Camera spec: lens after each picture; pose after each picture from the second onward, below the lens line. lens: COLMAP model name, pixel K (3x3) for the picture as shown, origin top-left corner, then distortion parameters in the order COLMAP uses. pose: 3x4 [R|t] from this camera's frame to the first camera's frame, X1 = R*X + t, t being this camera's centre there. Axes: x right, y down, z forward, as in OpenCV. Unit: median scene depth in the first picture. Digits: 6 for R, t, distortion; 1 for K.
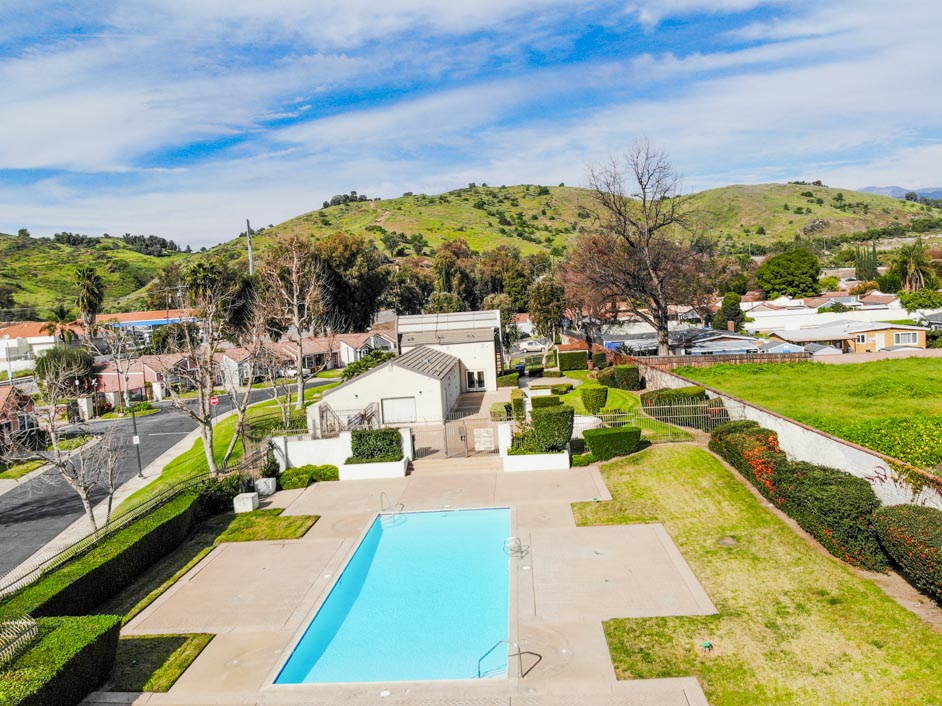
lens RADIAL K [[702.9, 0, 470.1], [0, 702.9, 353.7], [0, 0, 1]] dist [0.027967, -0.116952]
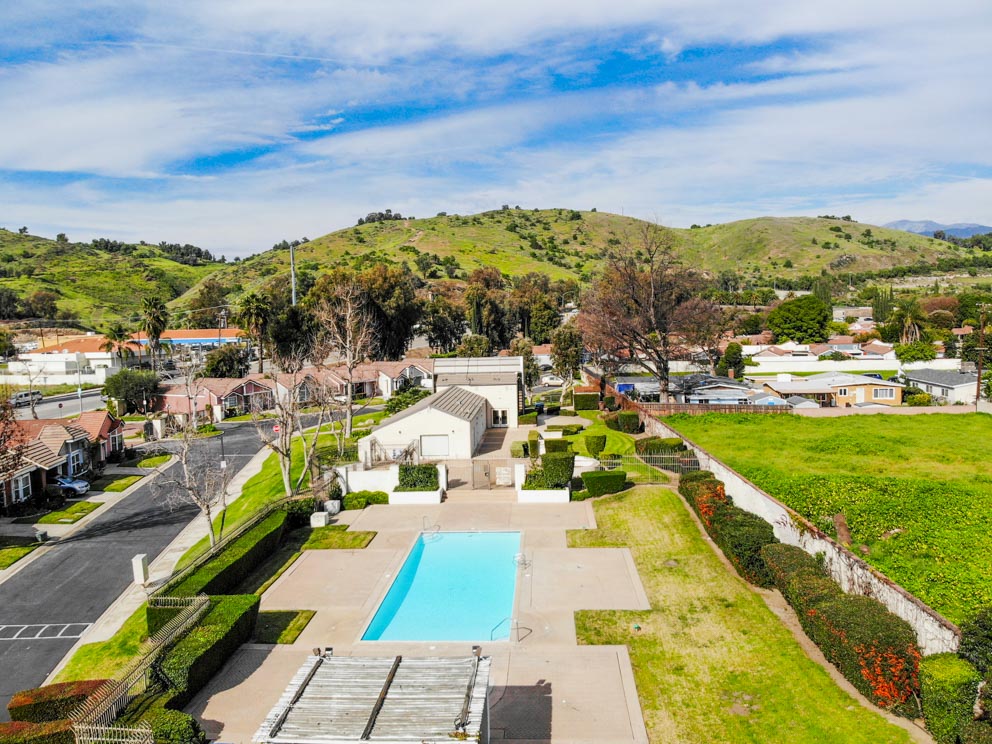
lens RADIAL K [[740.2, 0, 494.7], [0, 740.2, 367.4], [0, 0, 1]] dist [0.027967, -0.116952]
pose [[0.999240, 0.038812, -0.003703, 0.000764], [-0.038779, 0.999211, 0.008632, -0.055301], [0.004035, -0.008481, 0.999956, -0.216065]]
